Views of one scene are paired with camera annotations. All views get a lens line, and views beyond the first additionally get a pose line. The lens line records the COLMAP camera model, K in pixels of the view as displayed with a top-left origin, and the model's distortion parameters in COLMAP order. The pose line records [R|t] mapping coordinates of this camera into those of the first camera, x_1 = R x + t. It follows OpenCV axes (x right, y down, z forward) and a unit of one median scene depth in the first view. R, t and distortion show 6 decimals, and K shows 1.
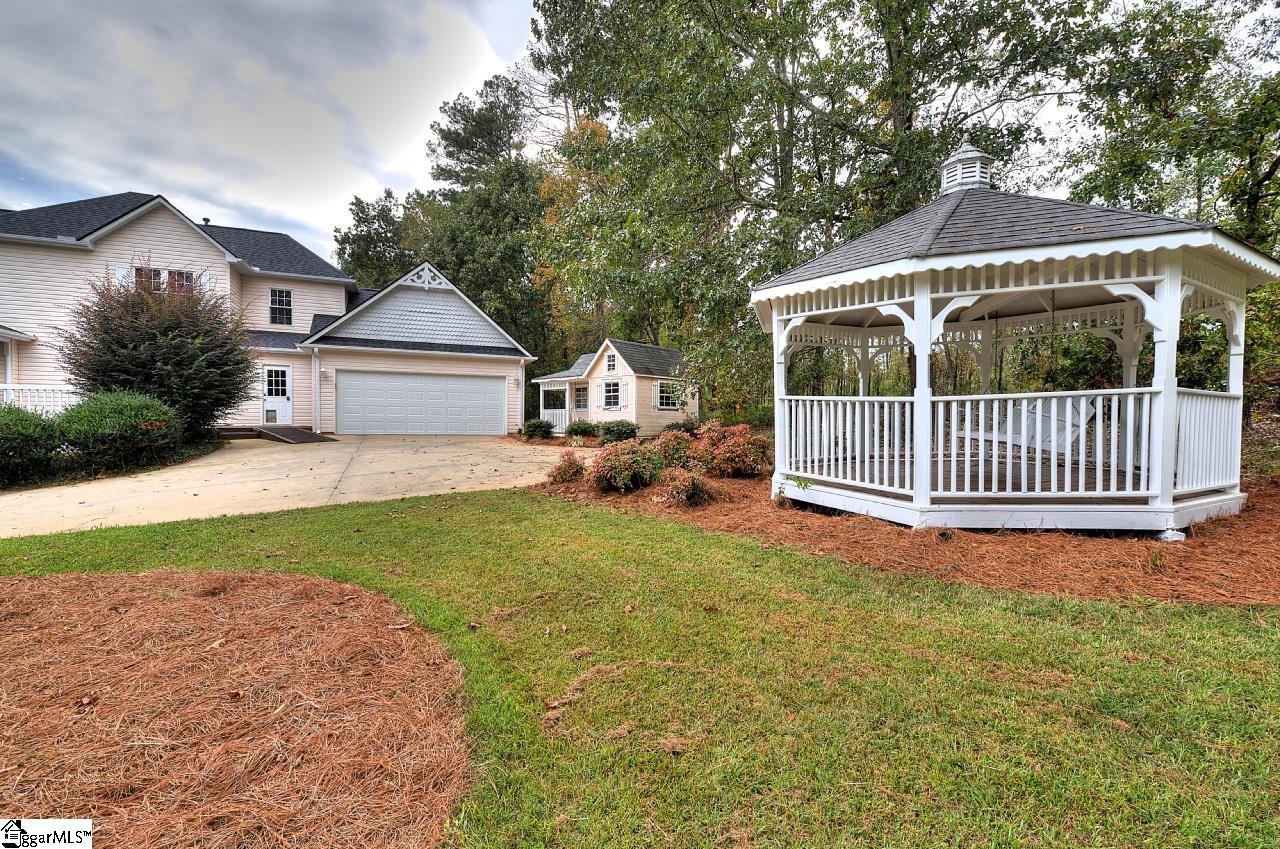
lens RADIAL K [[559.3, 0, 635.8], [0, 559.3, 433.5], [0, 0, 1]] dist [0.001412, 0.000174]
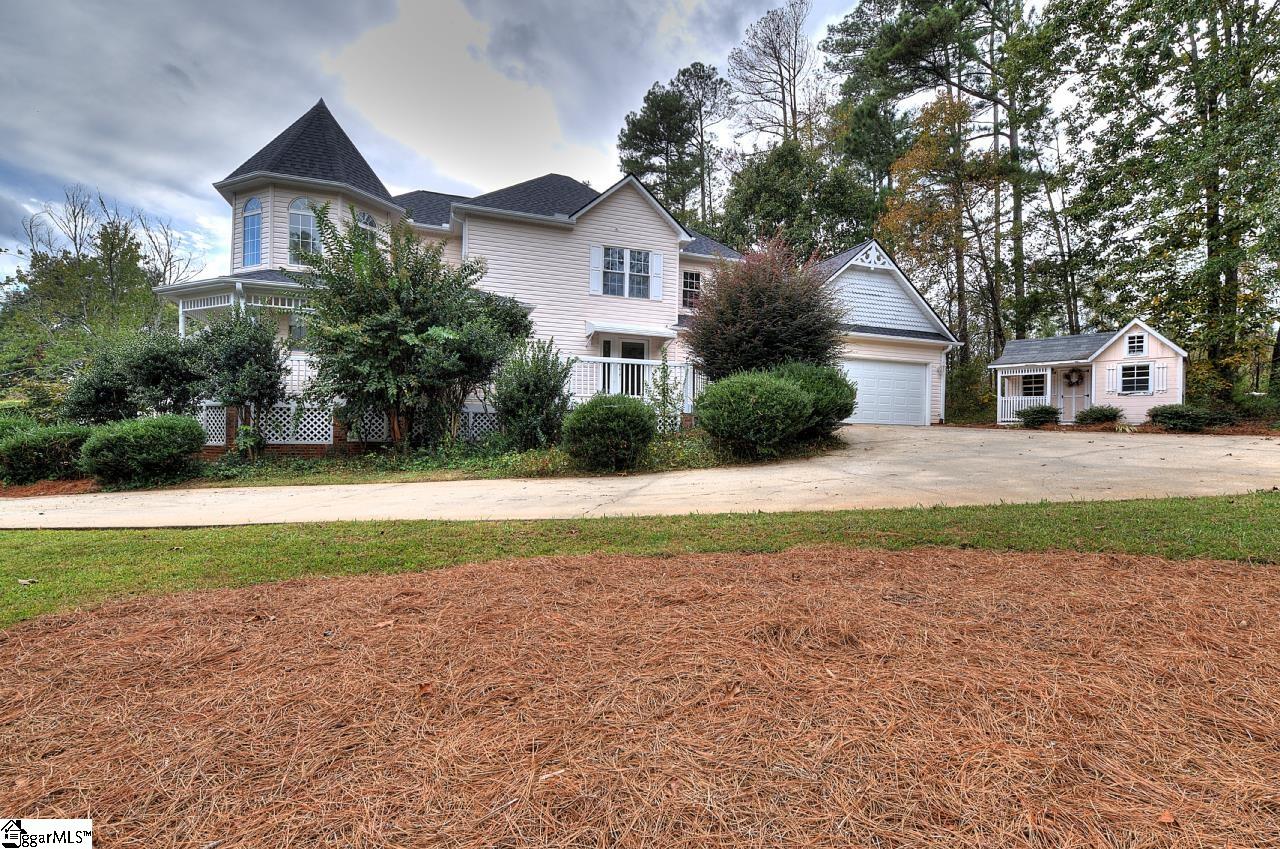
lens RADIAL K [[590.6, 0, 639.8], [0, 590.6, 432.1], [0, 0, 1]] dist [-0.002903, -0.000032]
pose [[0.999150, 0.006972, -0.040624, -0.819807], [-0.007805, 0.999762, -0.020388, 0.045108], [0.040472, 0.020688, 0.998966, -0.005359]]
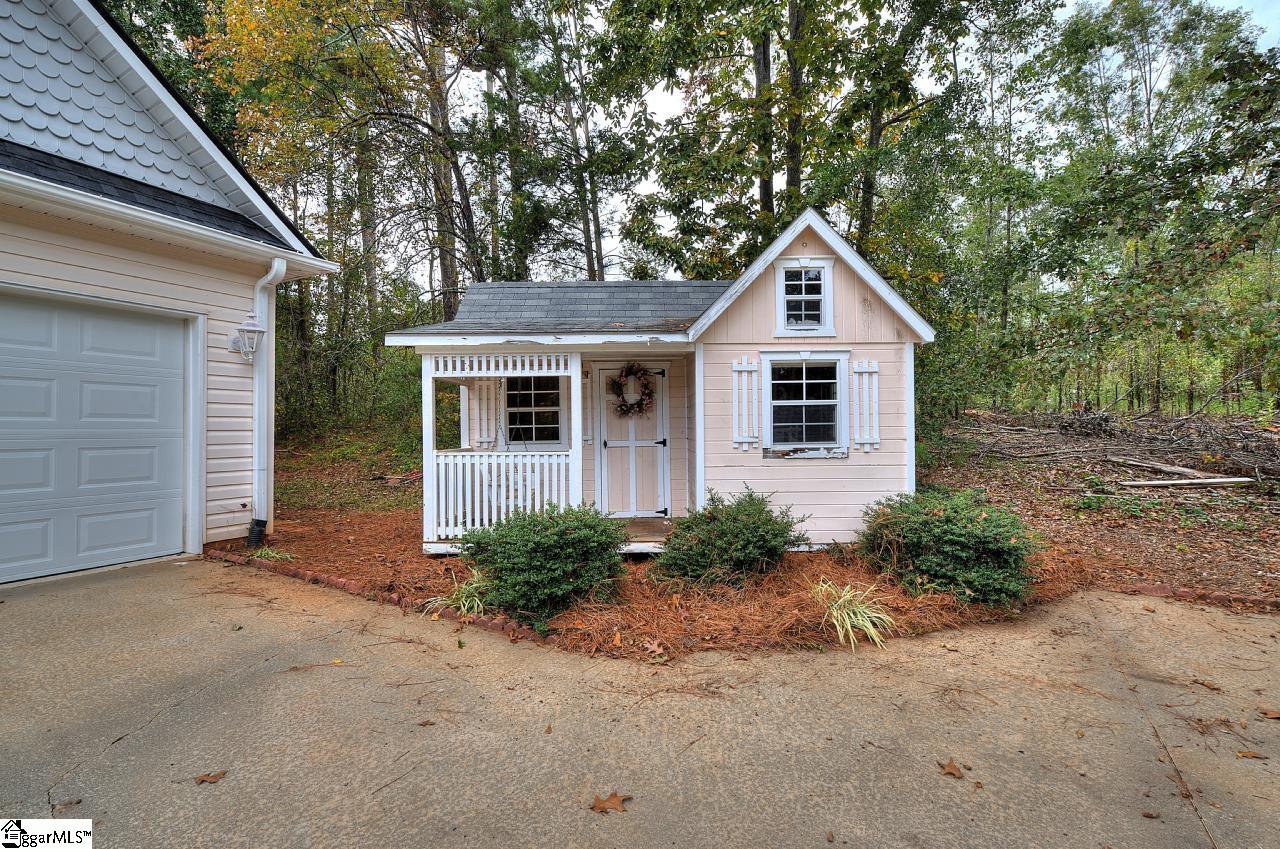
lens RADIAL K [[559.3, 0, 640.2], [0, 559.3, 419.2], [0, 0, 1]] dist [0.001412, 0.000174]
pose [[0.746357, -0.001863, 0.665543, -0.303239], [0.024370, 0.999402, -0.024531, -0.056395], [-0.665099, 0.034528, 0.745956, 0.835231]]
